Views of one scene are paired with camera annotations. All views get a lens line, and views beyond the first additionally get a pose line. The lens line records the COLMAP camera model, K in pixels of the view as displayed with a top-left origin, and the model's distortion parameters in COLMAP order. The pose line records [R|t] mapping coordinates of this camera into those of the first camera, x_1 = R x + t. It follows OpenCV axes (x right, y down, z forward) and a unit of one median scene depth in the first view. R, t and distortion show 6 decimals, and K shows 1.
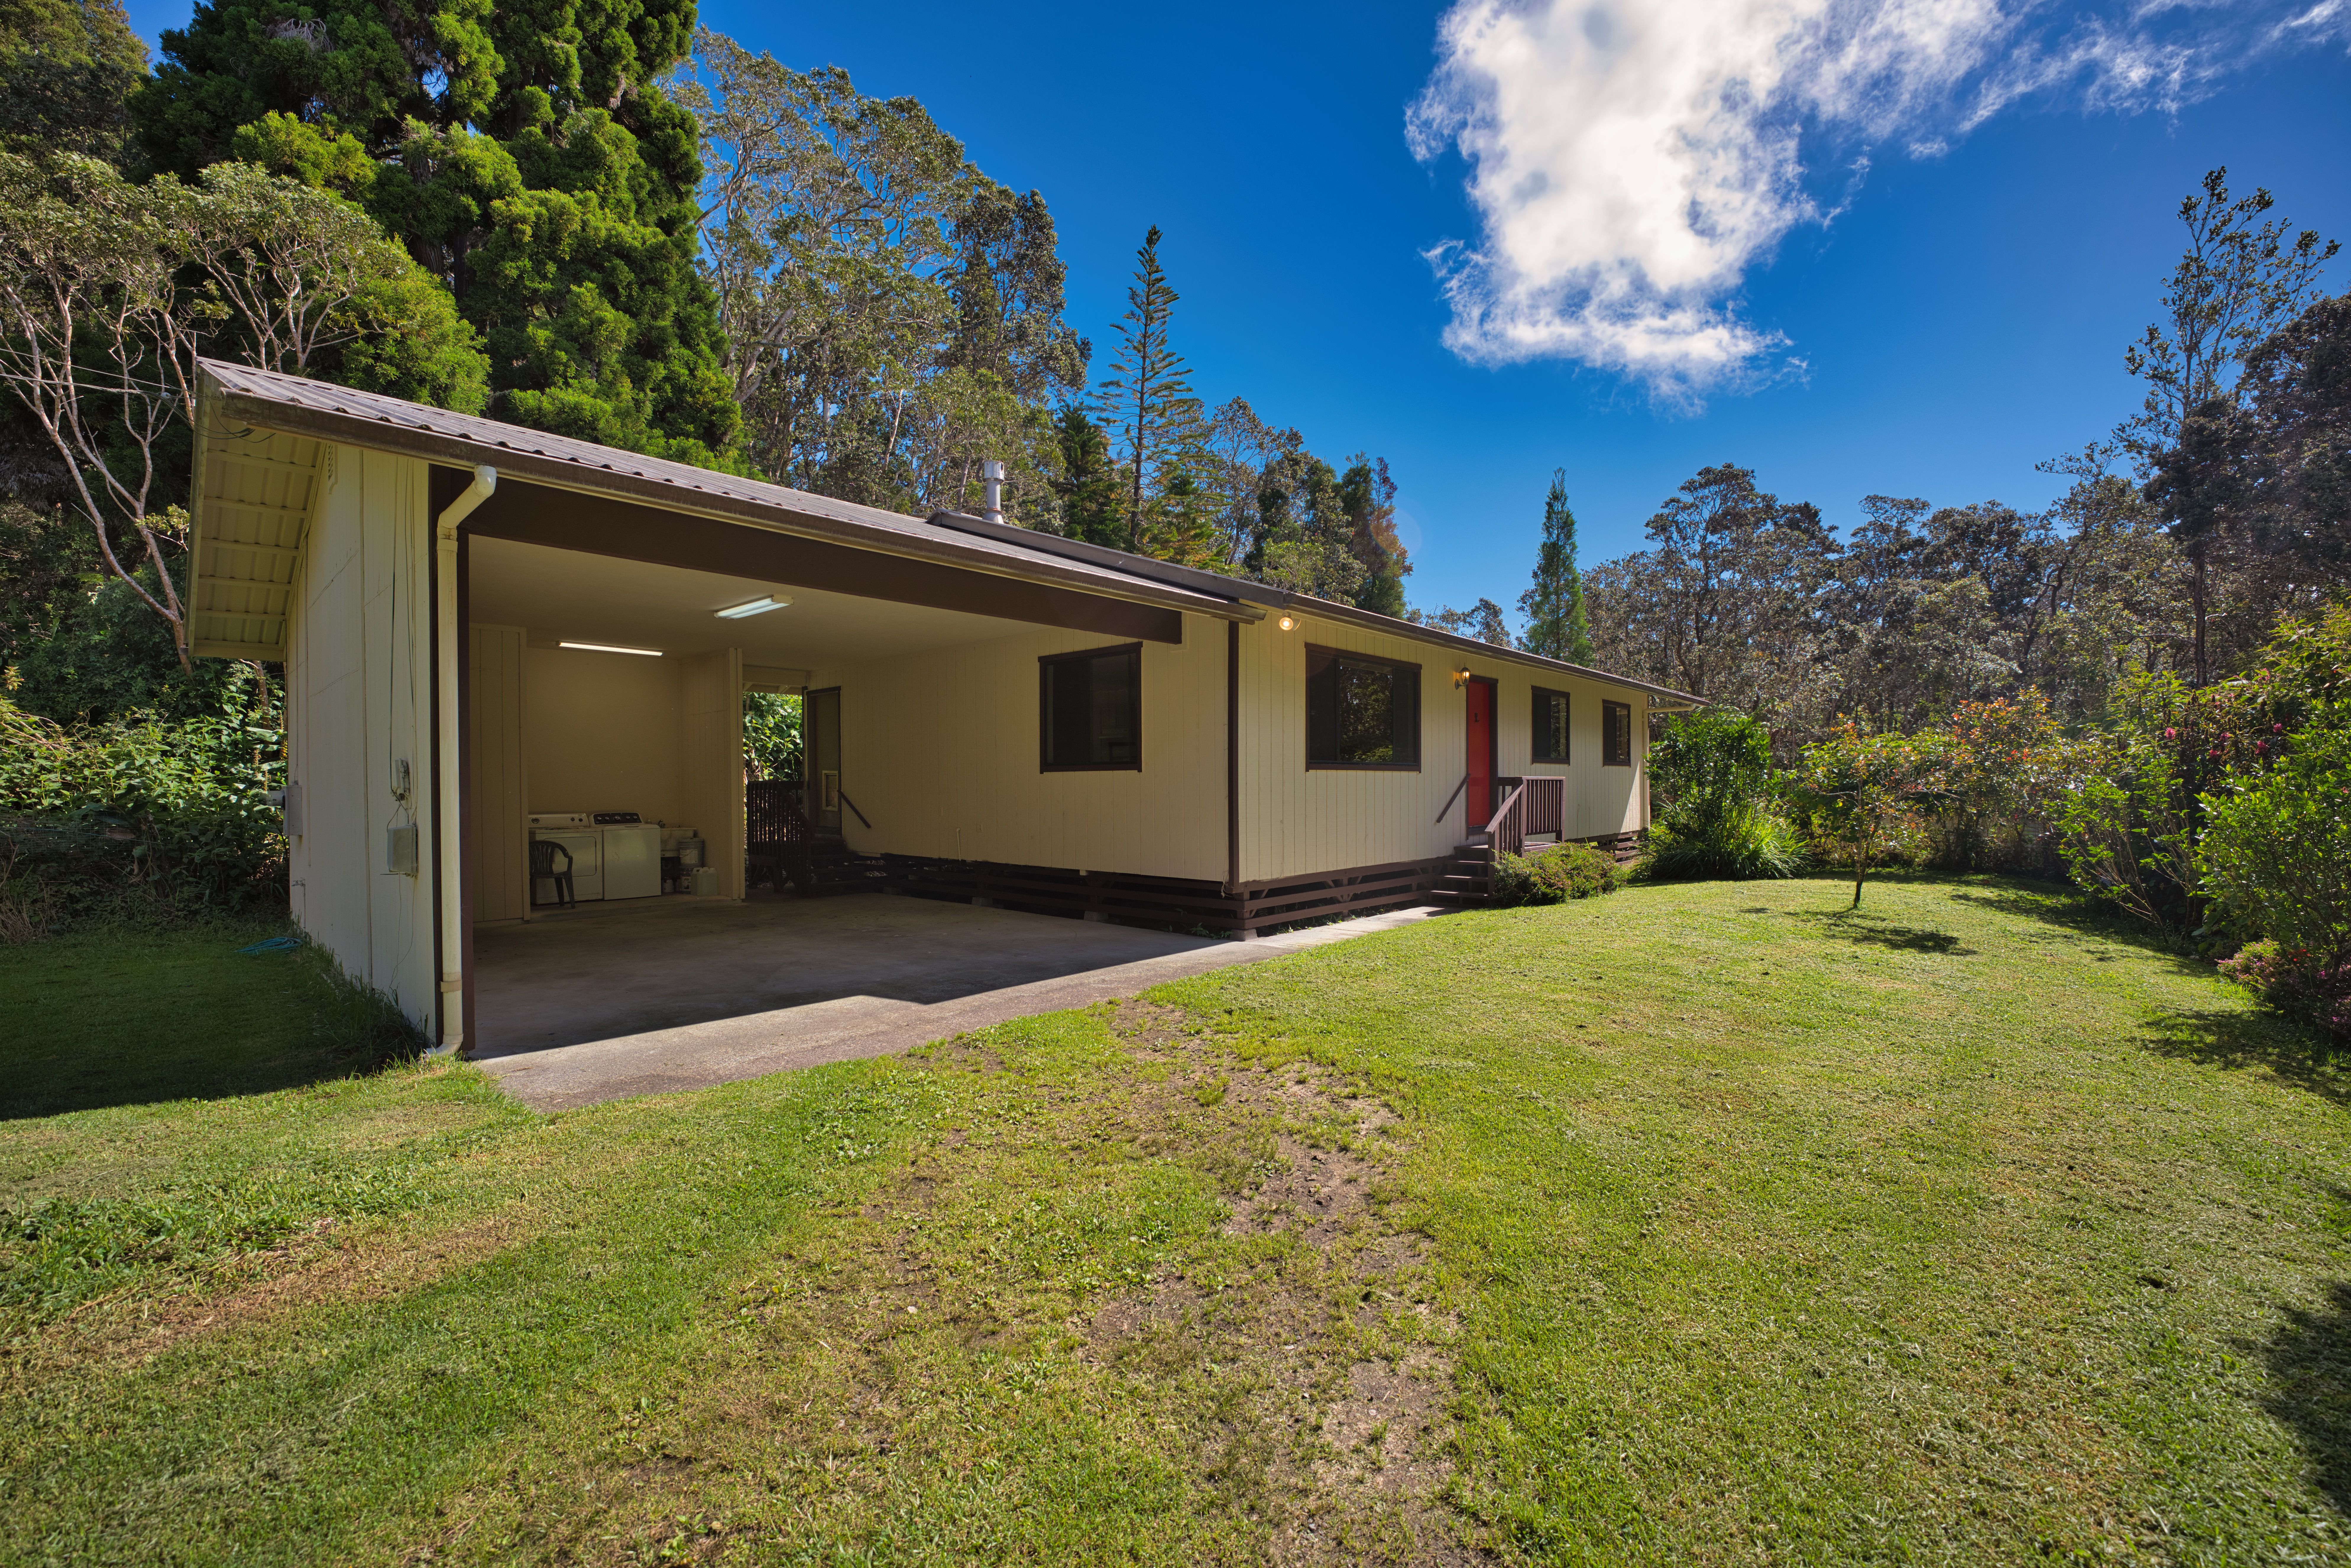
lens RADIAL K [[953.0, 0, 1166.5], [0, 953.0, 788.8], [0, 0, 1]] dist [-0.029049, 0.004041]
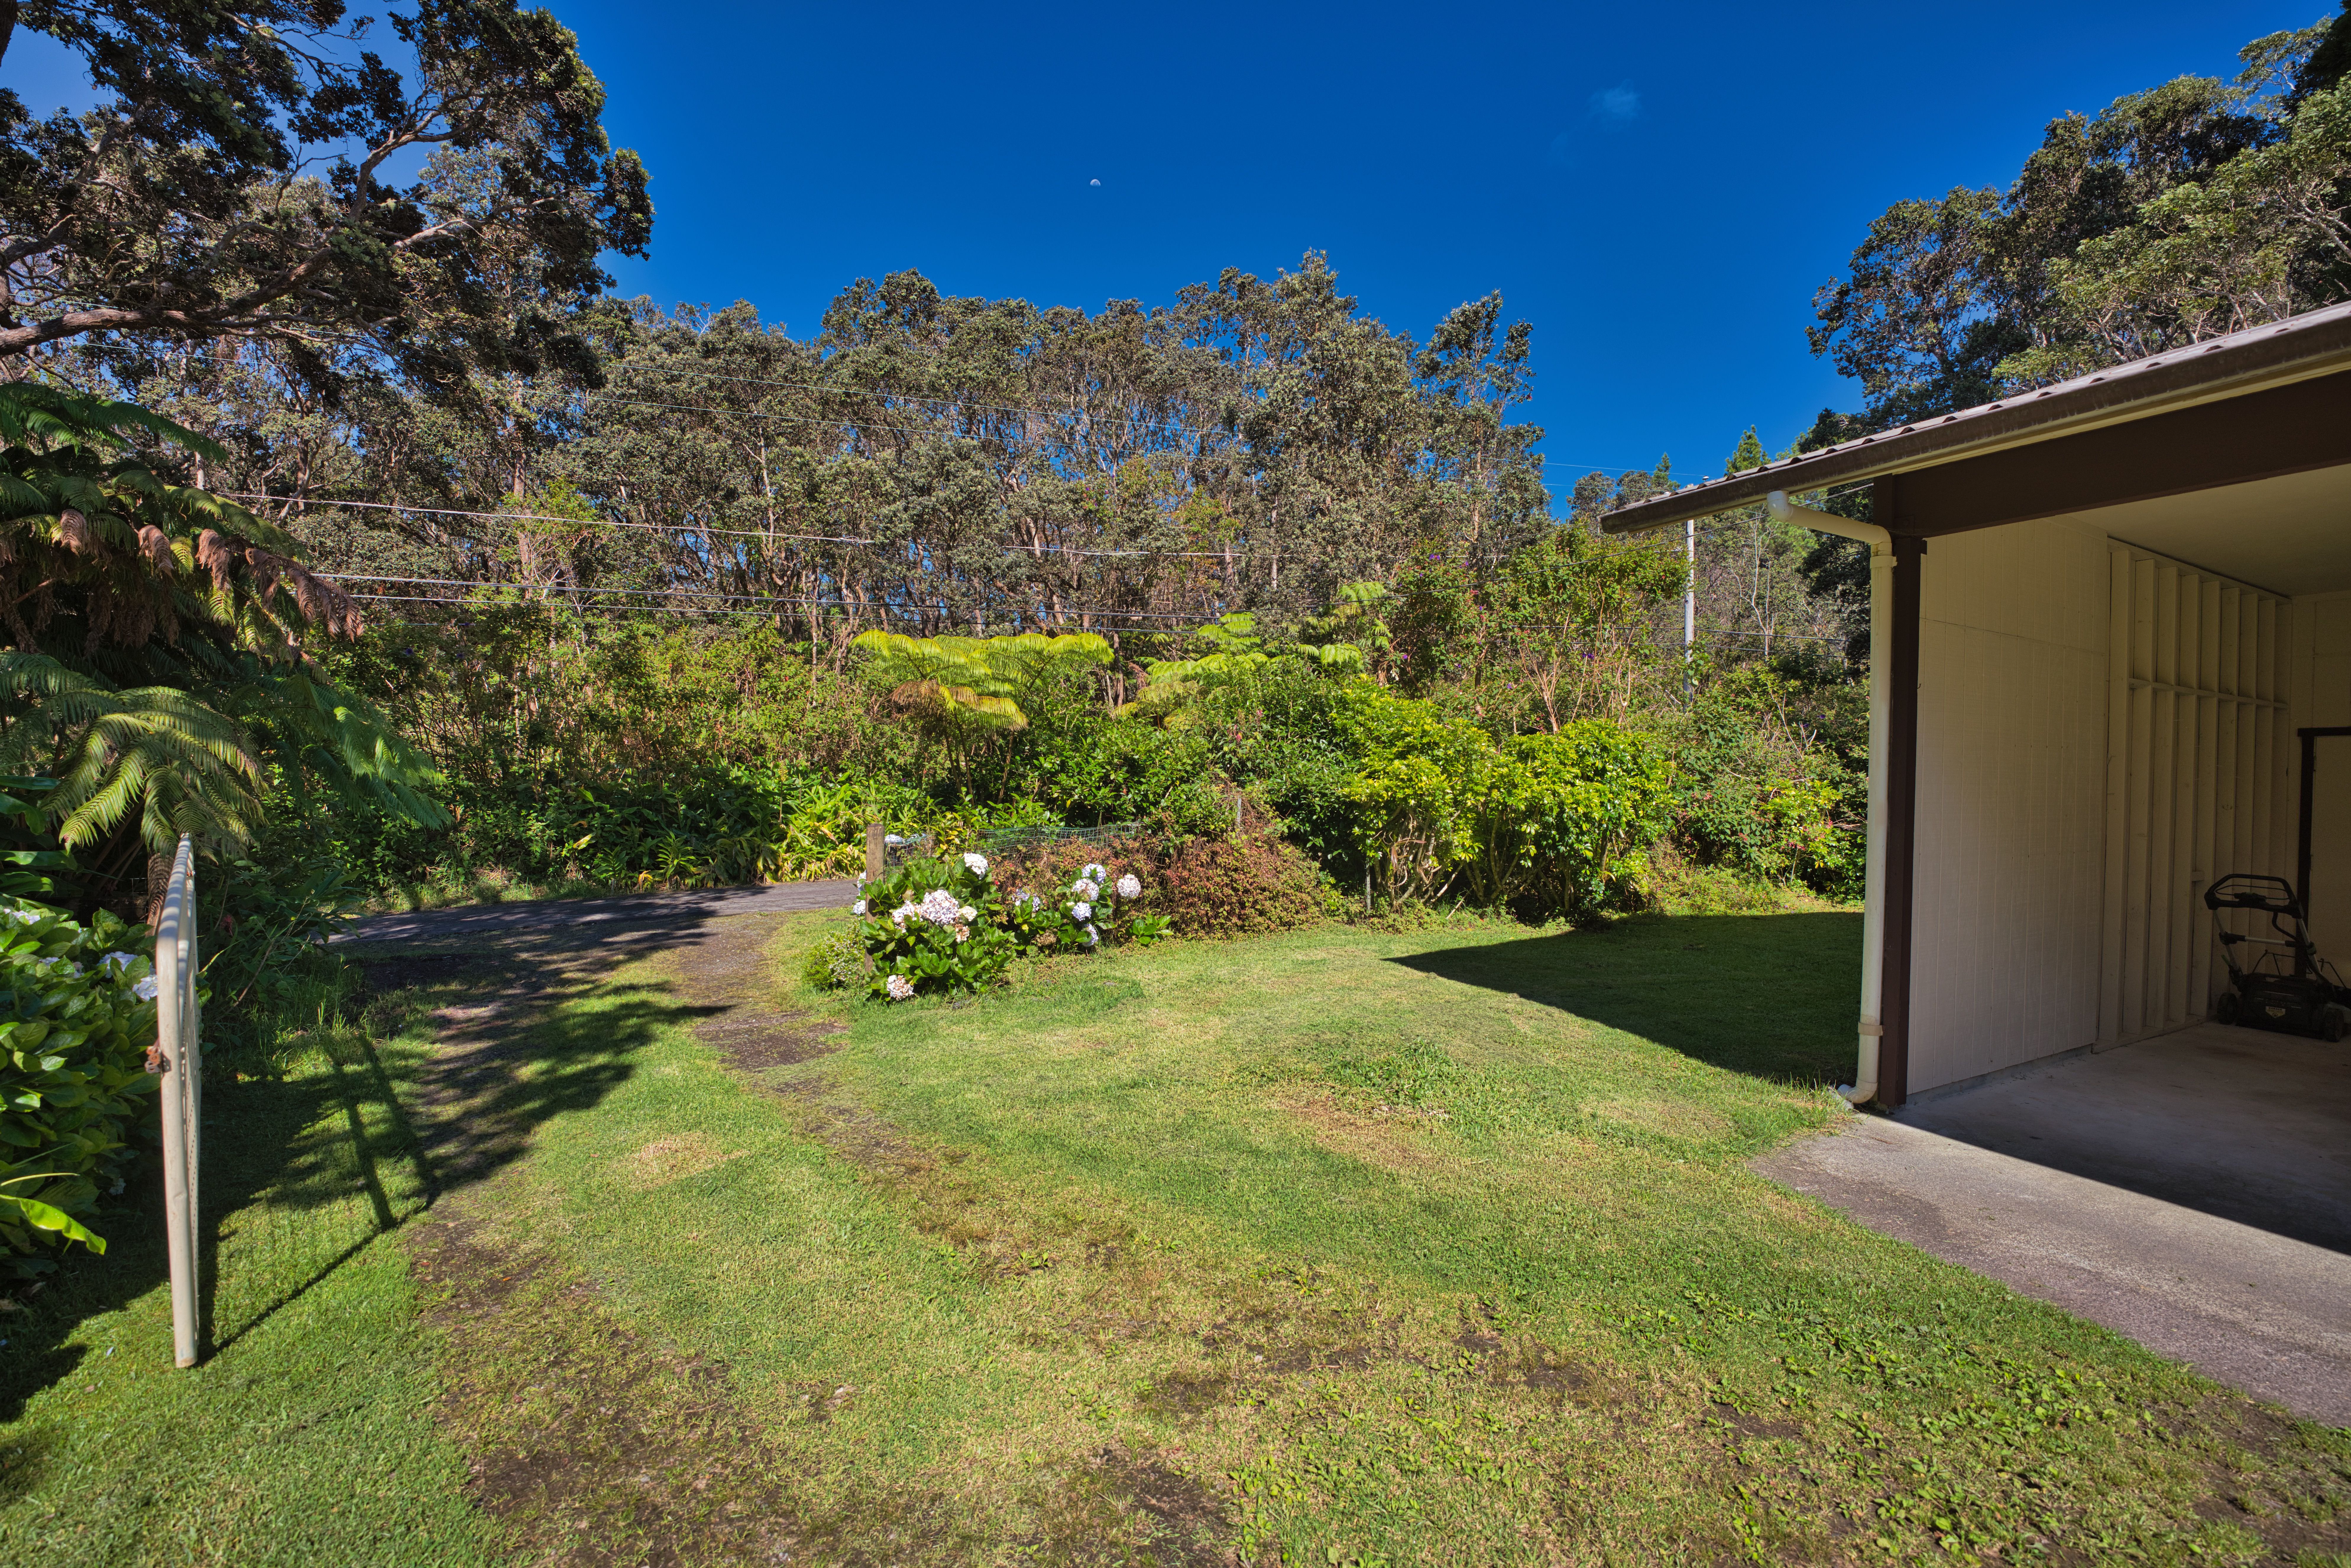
lens RADIAL K [[953.0, 0, 1173.6], [0, 953.0, 794.2], [0, 0, 1]] dist [-0.029049, 0.004041]
pose [[-0.353101, 0.012187, -0.935506, 0.136631], [-0.020256, 0.999581, 0.020667, -0.011654], [0.935366, 0.026247, -0.352707, 0.252211]]
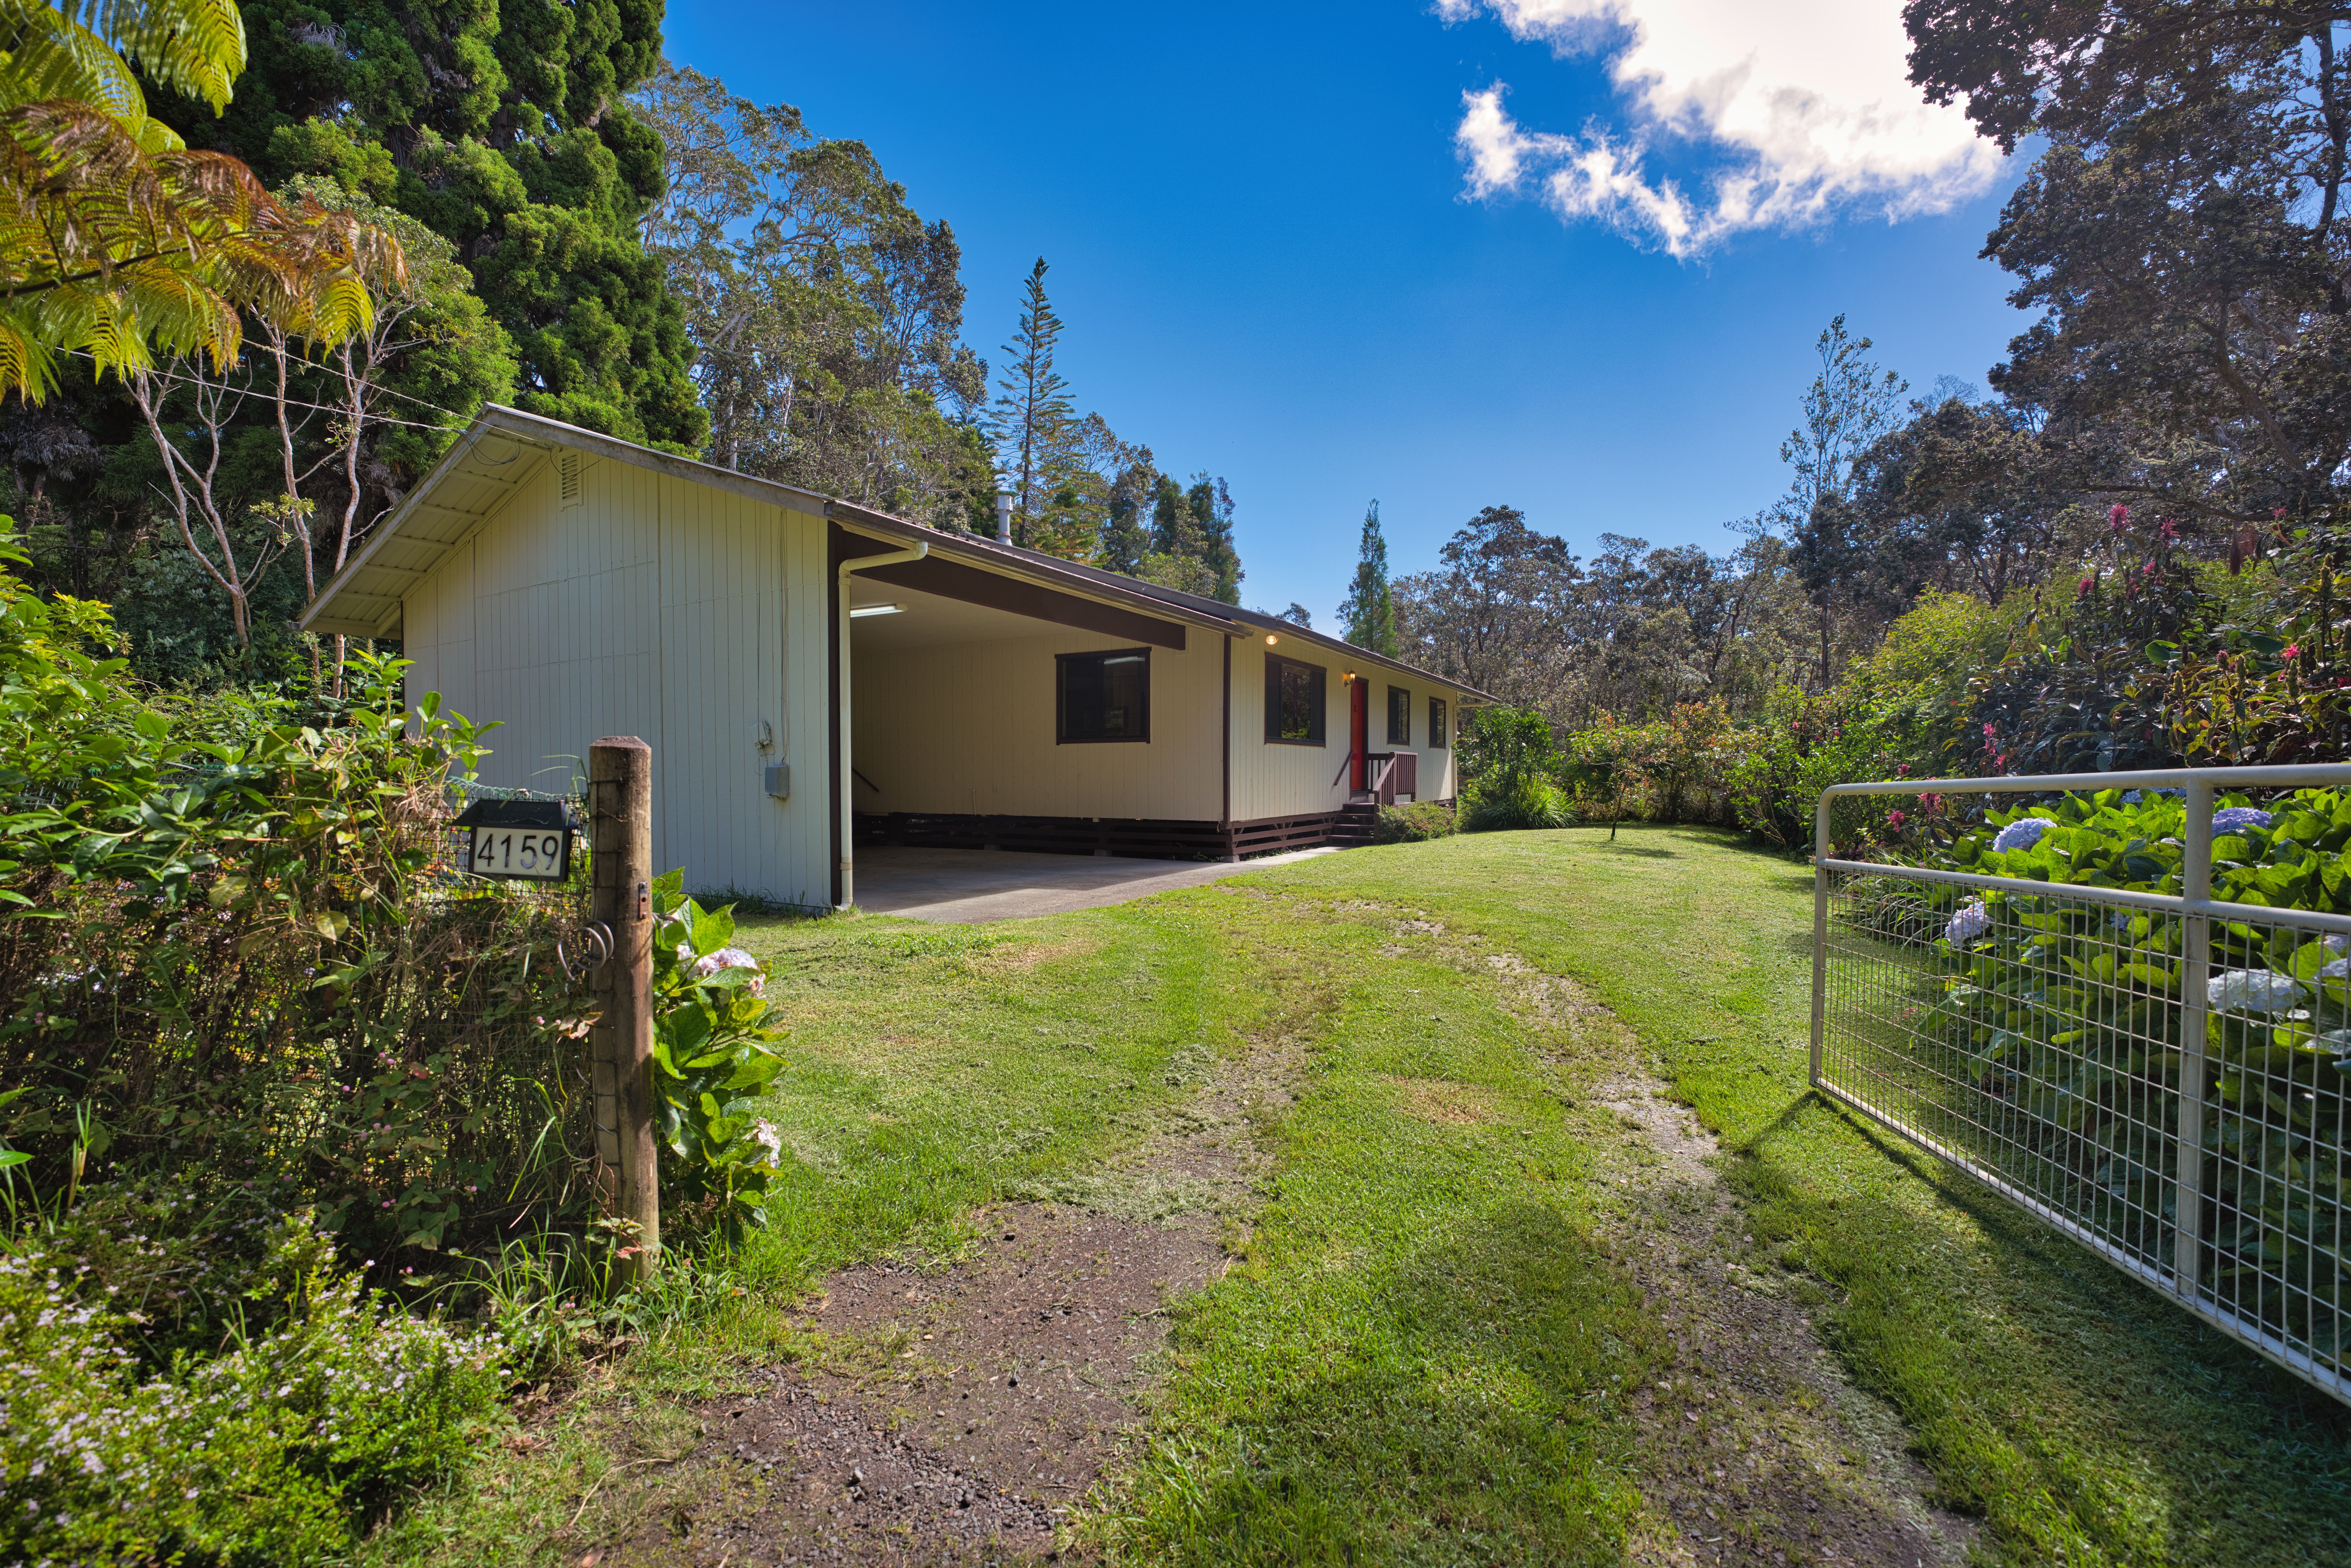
lens RADIAL K [[953.0, 0, 1161.5], [0, 953.0, 792.1], [0, 0, 1]] dist [-0.029049, 0.004041]
pose [[0.976628, -0.000198, 0.214939, -0.221916], [-0.003036, 0.999887, 0.014712, 0.023415], [-0.214917, -0.015020, 0.976517, -0.241332]]
